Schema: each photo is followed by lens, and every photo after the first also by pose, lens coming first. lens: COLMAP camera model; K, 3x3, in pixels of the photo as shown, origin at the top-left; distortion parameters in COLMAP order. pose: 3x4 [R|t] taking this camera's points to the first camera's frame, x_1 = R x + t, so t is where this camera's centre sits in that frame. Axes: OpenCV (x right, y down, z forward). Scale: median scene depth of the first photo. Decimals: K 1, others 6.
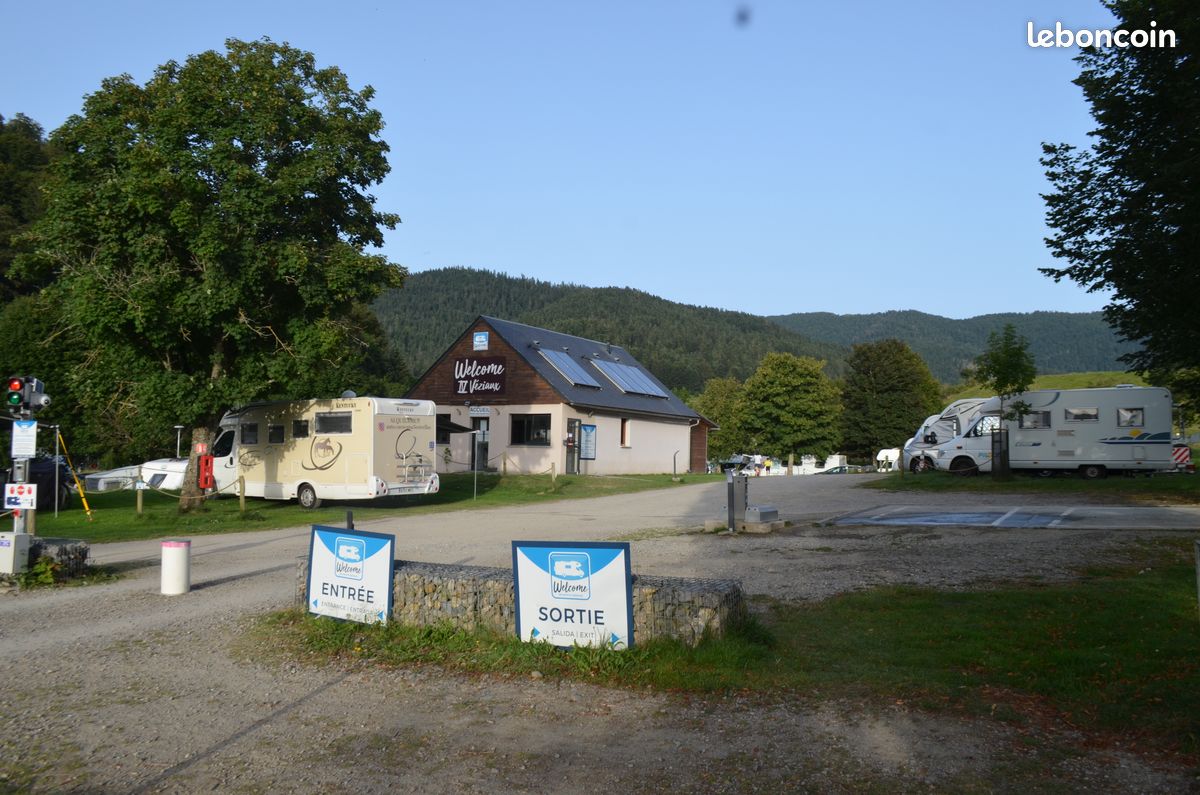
lens RADIAL K [[959.0, 0, 595.5], [0, 959.0, 398.4], [0, 0, 1]] dist [-0.095715, -0.000339]
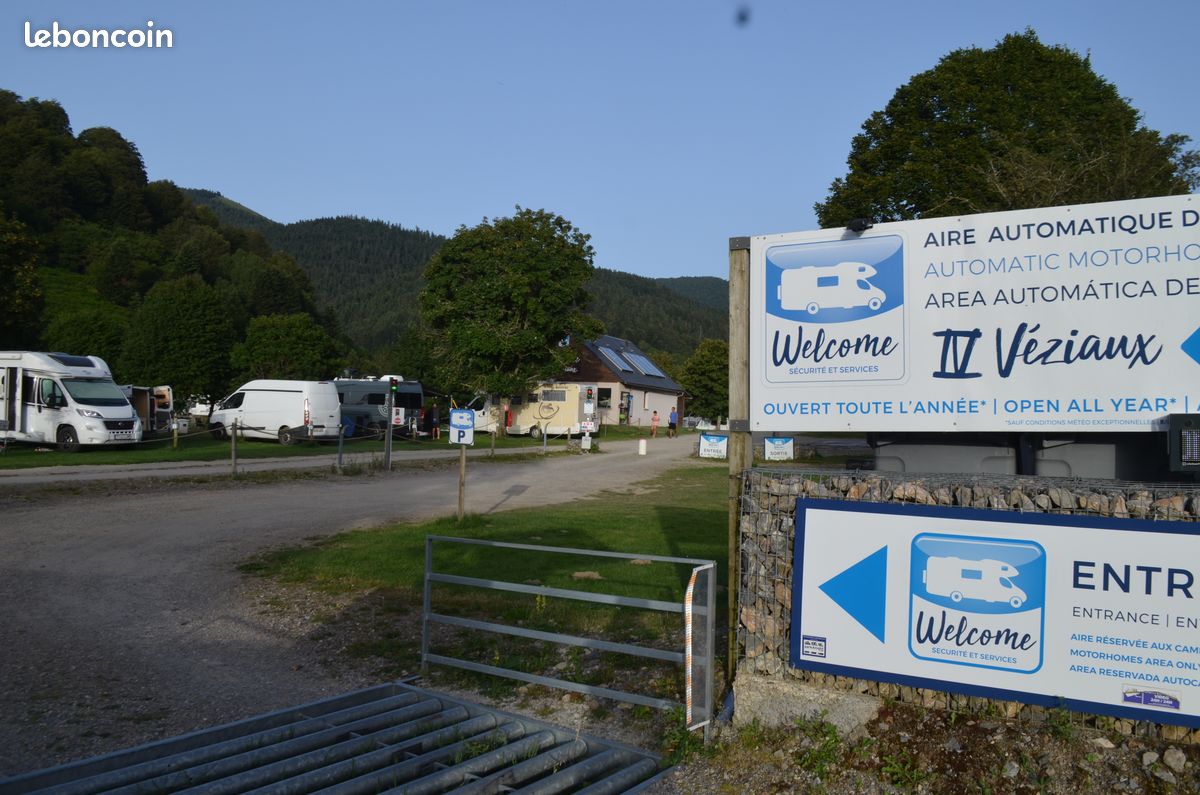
lens RADIAL K [[959.0, 0, 603.0], [0, 959.0, 397.9], [0, 0, 1]] dist [-0.095715, -0.000339]
pose [[0.991388, 0.029215, 0.127655, -0.128565], [-0.034886, 0.998491, 0.042410, -0.017526], [-0.126224, -0.046499, 0.990911, -0.300386]]
